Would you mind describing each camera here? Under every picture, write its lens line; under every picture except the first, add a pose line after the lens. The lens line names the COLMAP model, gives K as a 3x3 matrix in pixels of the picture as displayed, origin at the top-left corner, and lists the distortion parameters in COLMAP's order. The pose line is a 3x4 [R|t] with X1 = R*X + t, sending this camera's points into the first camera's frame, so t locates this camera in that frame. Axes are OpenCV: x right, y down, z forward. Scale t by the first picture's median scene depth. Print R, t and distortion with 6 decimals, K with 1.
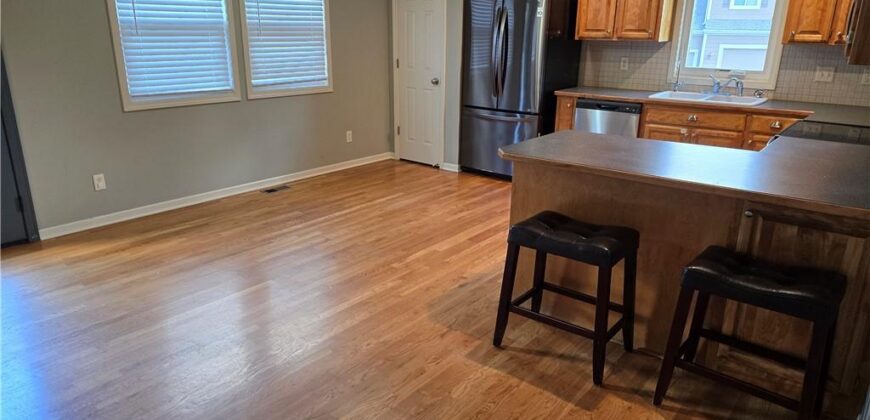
lens RADIAL K [[574.7, 0, 432.3], [0, 574.7, 212.4], [0, 0, 1]] dist [0.013058, -0.009291]
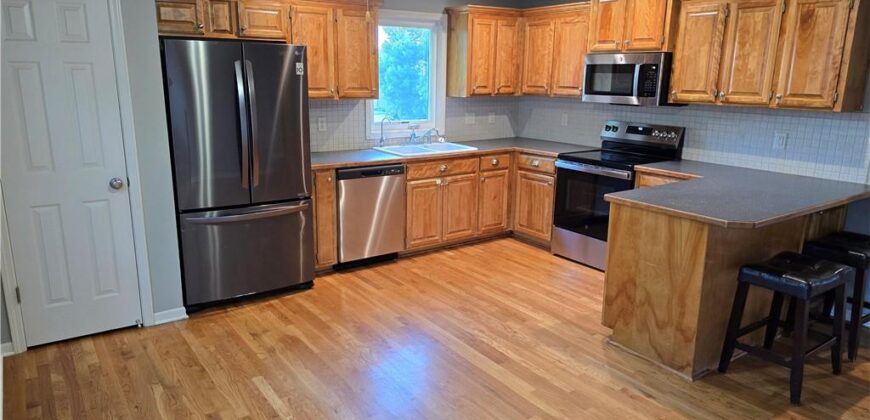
lens RADIAL K [[574.7, 0, 430.7], [0, 574.7, 206.6], [0, 0, 1]] dist [0.013058, -0.009291]
pose [[0.294511, -0.224589, 0.928883, -0.501306], [0.289808, 0.947209, 0.137133, -0.225336], [-0.910645, 0.228811, 0.344051, 0.610662]]
